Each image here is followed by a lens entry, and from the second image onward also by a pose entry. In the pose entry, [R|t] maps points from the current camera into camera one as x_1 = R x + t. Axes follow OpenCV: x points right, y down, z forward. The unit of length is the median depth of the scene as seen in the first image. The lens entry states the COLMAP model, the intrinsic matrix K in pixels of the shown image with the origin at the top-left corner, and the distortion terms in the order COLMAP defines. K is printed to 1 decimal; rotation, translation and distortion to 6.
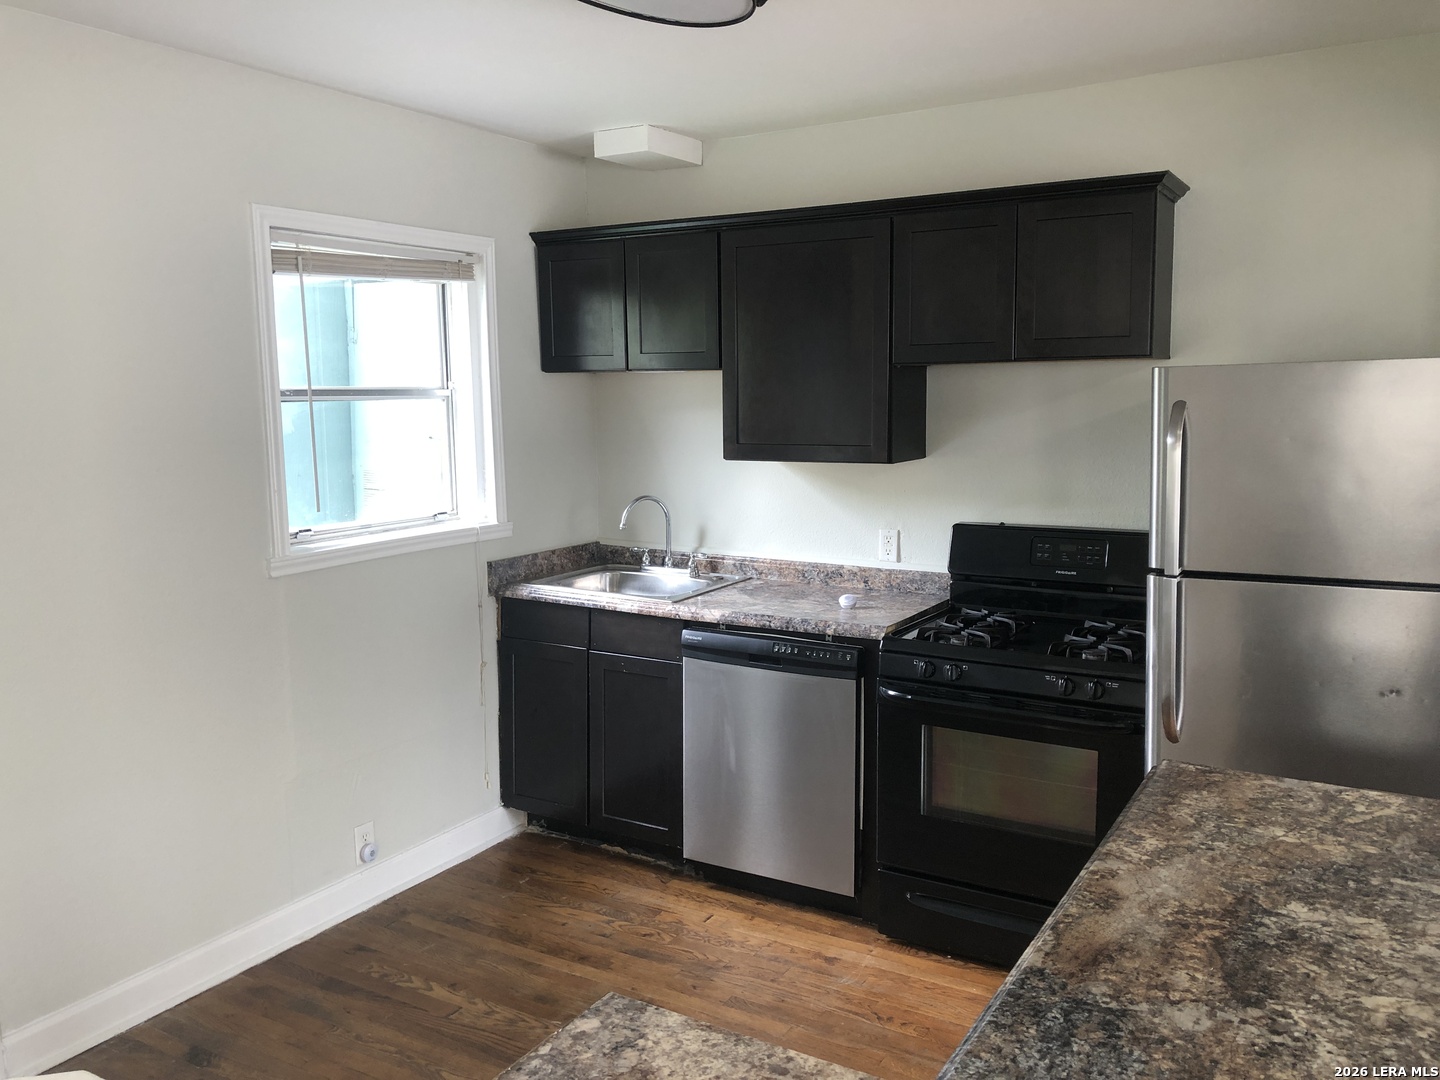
lens RADIAL K [[1202.8, 0, 699.6], [0, 1202.8, 513.1], [0, 0, 1]] dist [0.066057, -0.081716]
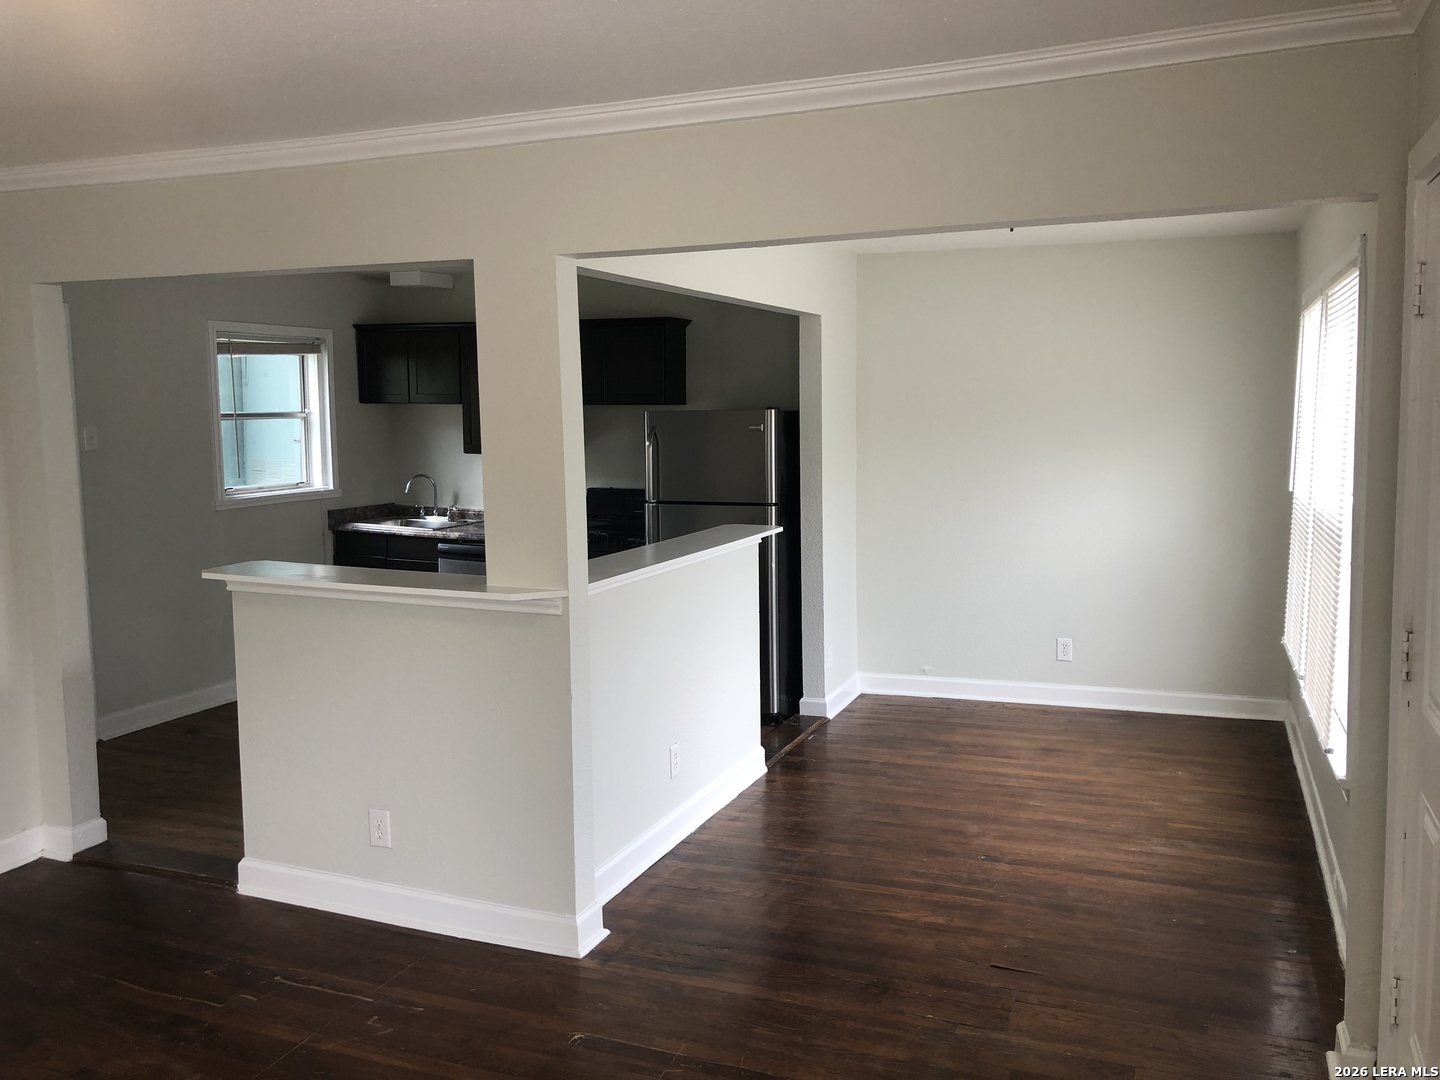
lens RADIAL K [[1202.8, 0, 699.6], [0, 1202.8, 513.1], [0, 0, 1]] dist [0.066057, -0.081716]
pose [[0.989376, -0.003459, 0.145336, 0.111222], [0.005286, 0.999912, -0.012187, 0.072354], [-0.145281, 0.012826, 0.989307, -0.878567]]
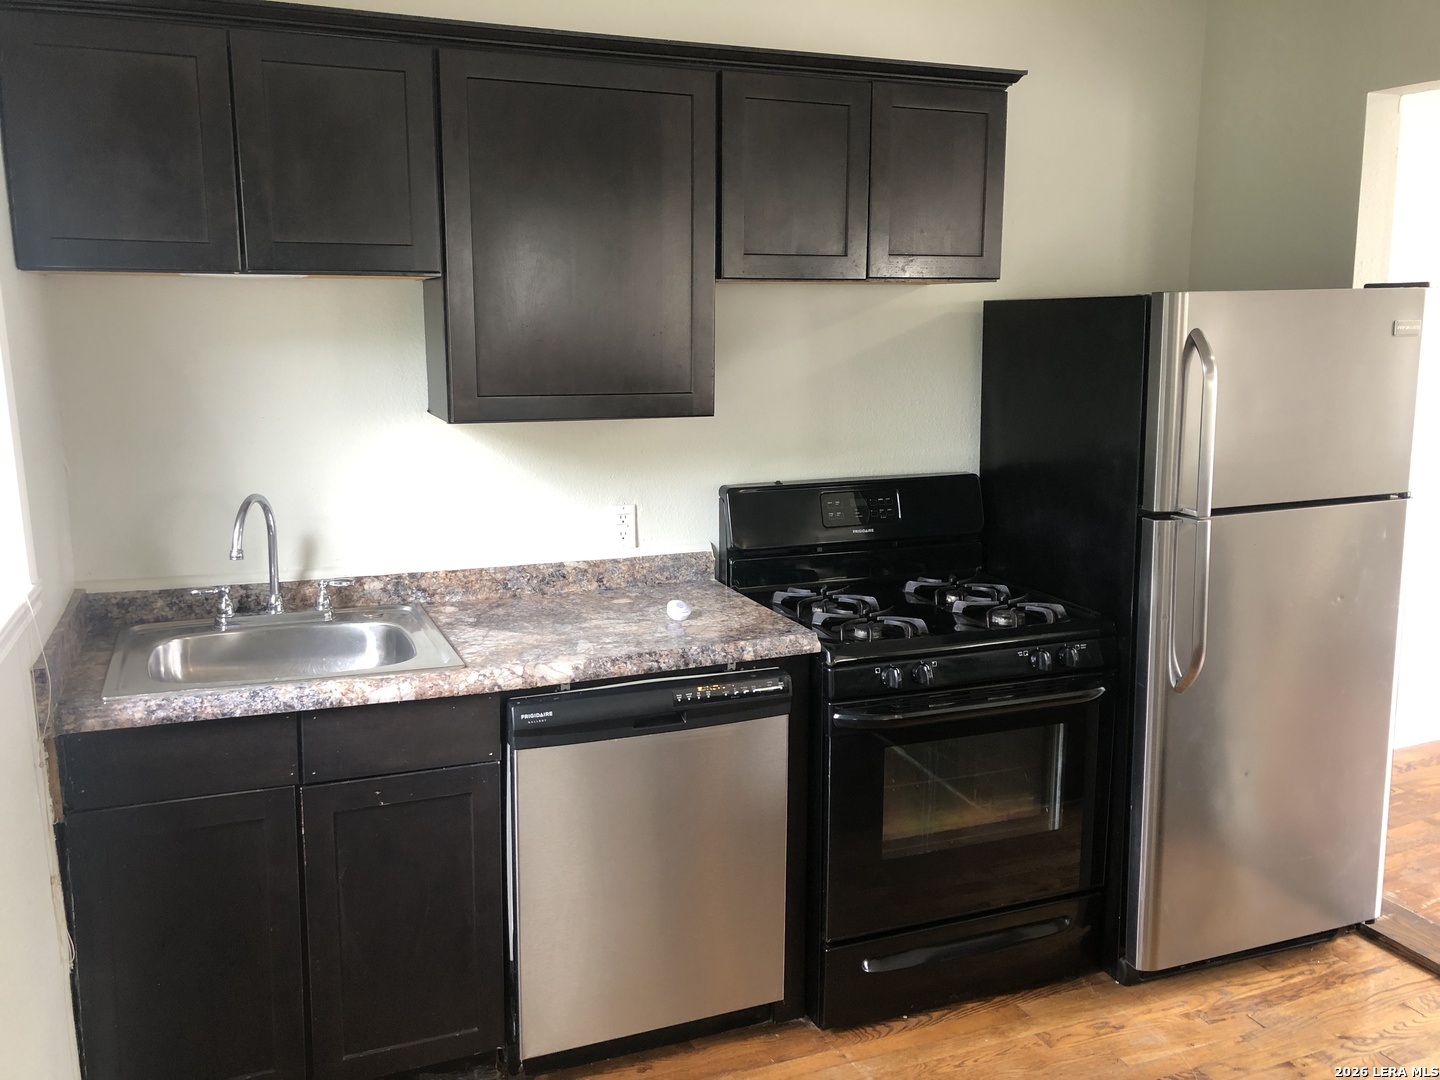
lens RADIAL K [[1202.8, 0, 699.6], [0, 1202.8, 513.1], [0, 0, 1]] dist [0.066057, -0.081716]
pose [[0.579433, -0.118814, 0.806313, -0.428409], [0.072338, 0.992910, 0.094327, -0.049678], [-0.811803, 0.003671, 0.583919, 0.552239]]
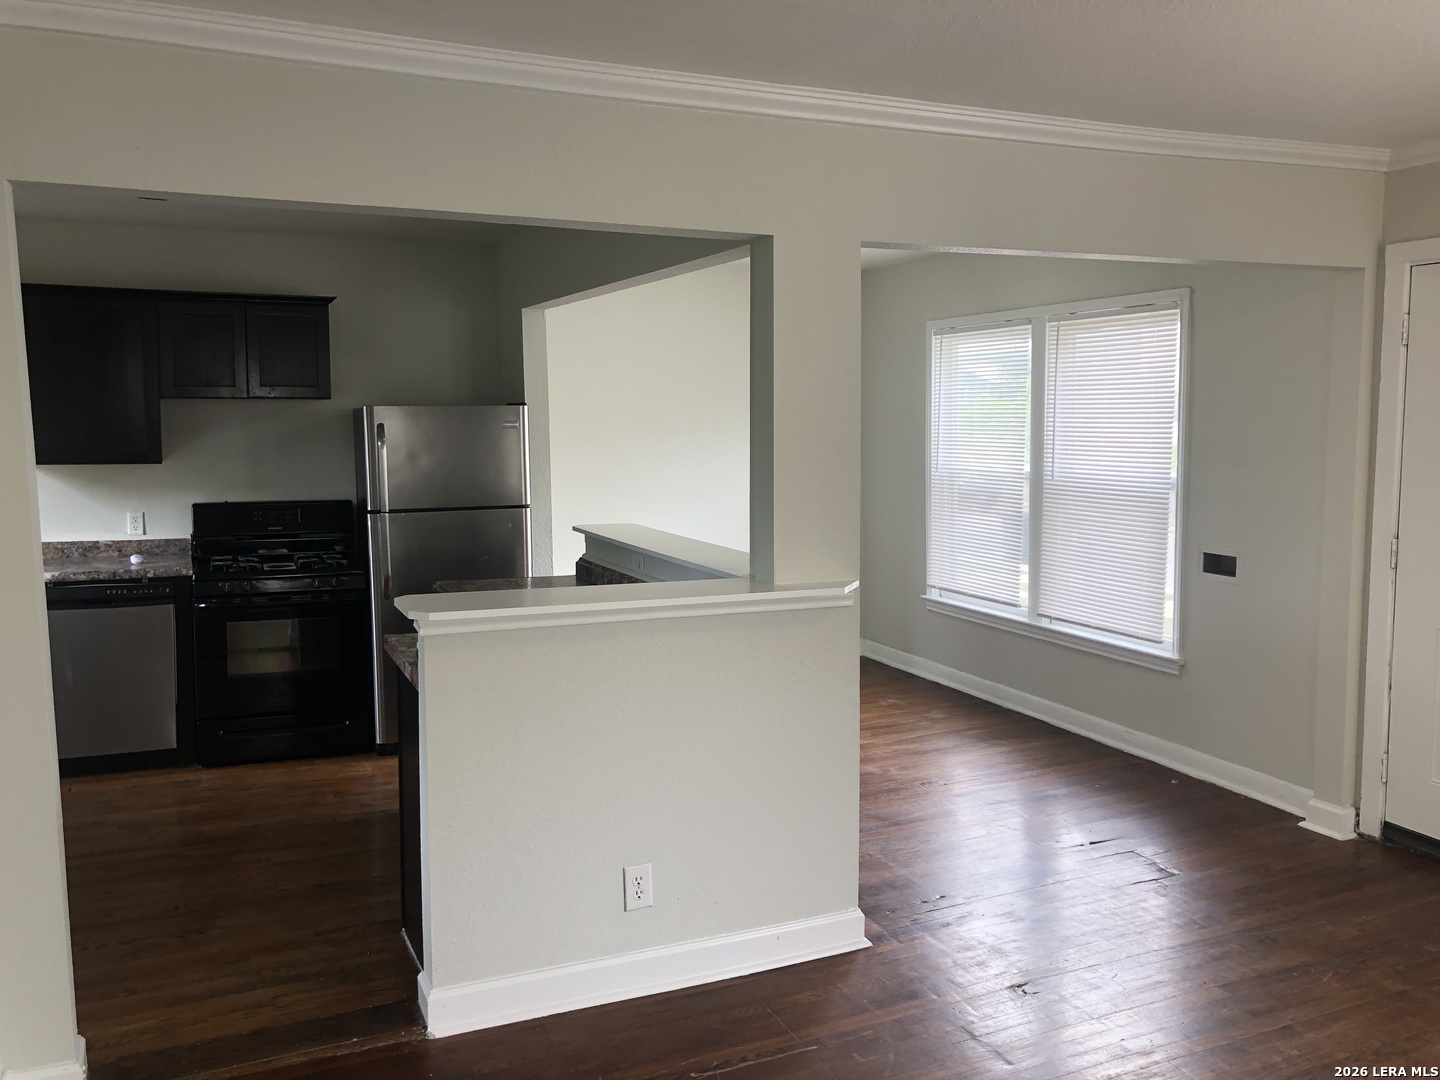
lens RADIAL K [[1202.8, 0, 699.6], [0, 1202.8, 513.1], [0, 0, 1]] dist [0.066057, -0.081716]
pose [[0.573226, -0.050006, 0.817870, -0.662704], [0.073885, 0.997224, 0.009188, 0.052603], [-0.816059, 0.055162, 0.575330, -0.387908]]
